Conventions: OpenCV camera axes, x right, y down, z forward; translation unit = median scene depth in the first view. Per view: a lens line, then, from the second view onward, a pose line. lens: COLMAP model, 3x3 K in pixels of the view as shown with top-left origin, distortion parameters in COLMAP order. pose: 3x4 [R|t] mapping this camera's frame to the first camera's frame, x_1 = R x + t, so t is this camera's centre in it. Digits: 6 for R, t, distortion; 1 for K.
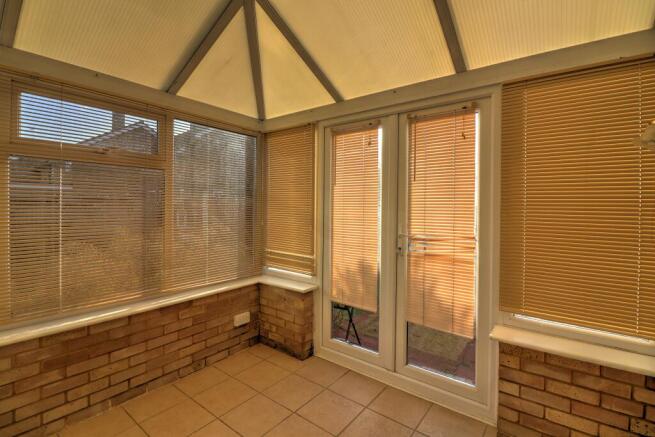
lens RADIAL K [[300.7, 0, 327.1], [0, 300.7, 217.6], [0, 0, 1]] dist [0.000022, -0.000279]
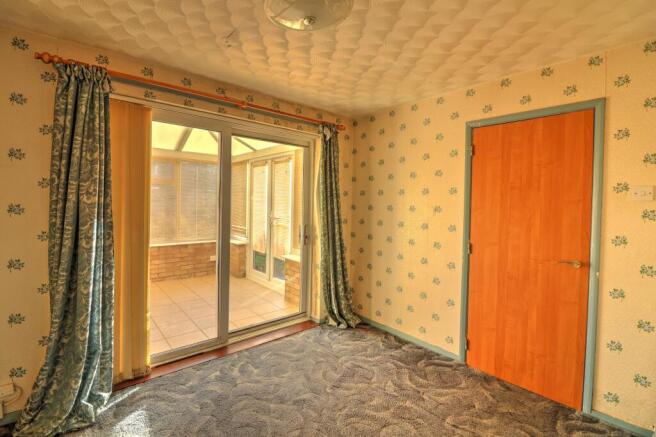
lens RADIAL K [[301.1, 0, 328.4], [0, 301.1, 214.1], [0, 0, 1]] dist [0.000022, -0.000279]
pose [[0.979741, 0.020180, -0.199248, 0.948070], [-0.016753, 0.999682, 0.018873, -0.006330], [0.199565, -0.015153, 0.979767, -0.898807]]
